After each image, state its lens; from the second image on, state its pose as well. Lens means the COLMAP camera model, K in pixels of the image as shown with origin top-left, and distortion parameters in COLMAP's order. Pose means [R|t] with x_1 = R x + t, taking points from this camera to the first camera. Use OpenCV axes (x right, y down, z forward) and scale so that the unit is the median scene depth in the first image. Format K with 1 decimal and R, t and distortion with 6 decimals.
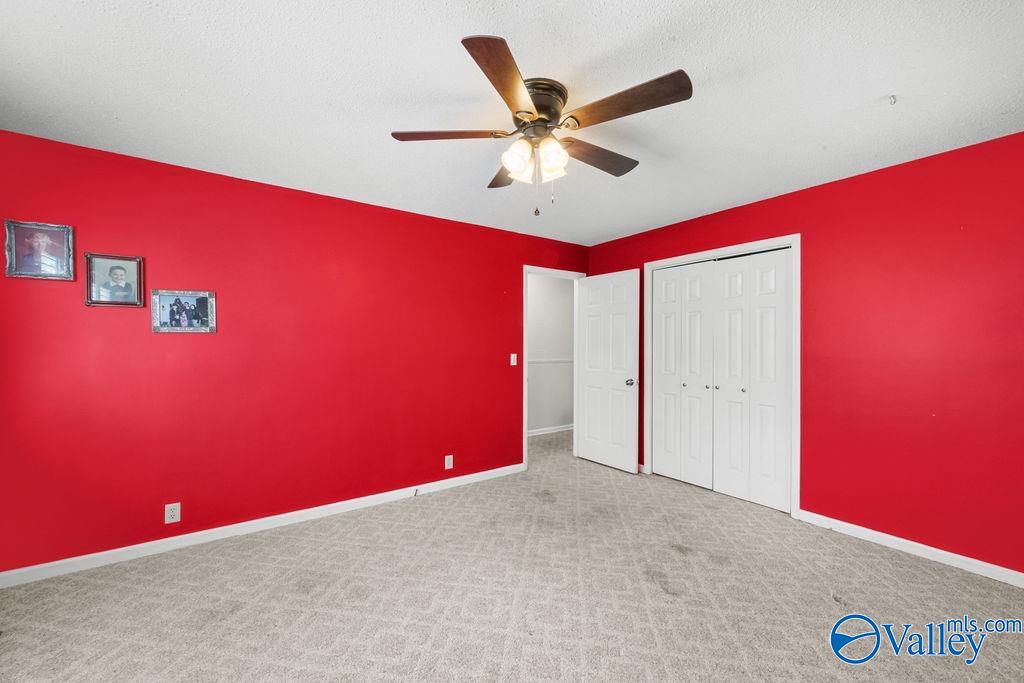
lens RADIAL K [[403.0, 0, 508.4], [0, 403.0, 341.1], [0, 0, 1]] dist [-0.002296, -0.000205]
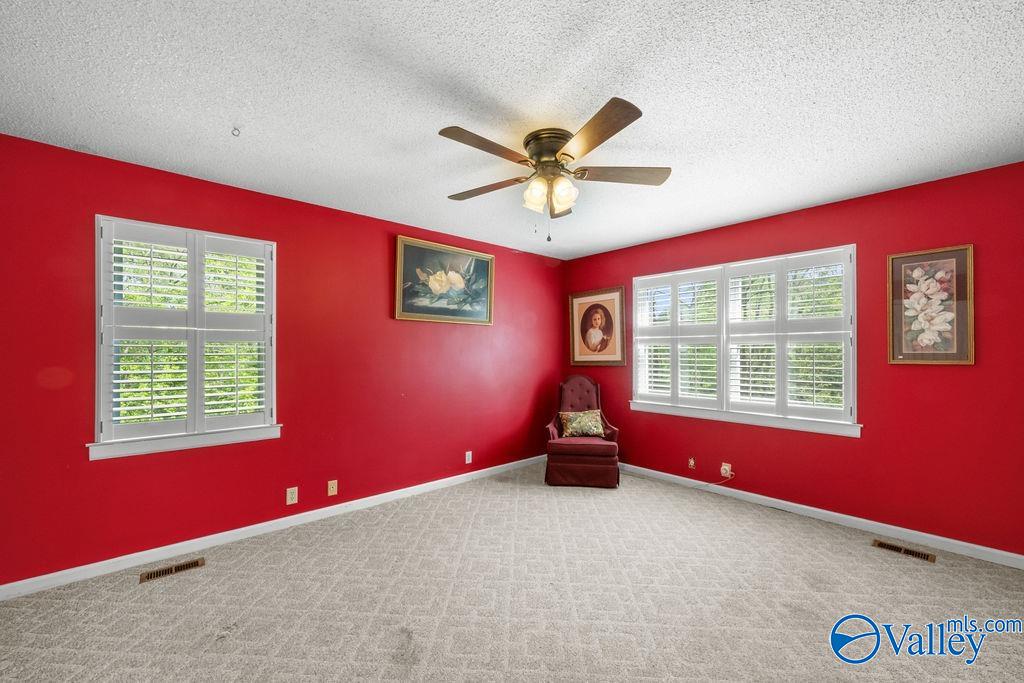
lens RADIAL K [[403.0, 0, 508.4], [0, 403.0, 341.1], [0, 0, 1]] dist [-0.002296, -0.000205]
pose [[-0.994734, -0.004548, -0.102391, 0.272814], [-0.003067, 0.999889, -0.014609, -0.001880], [0.102446, -0.014218, -0.994637, 1.904593]]
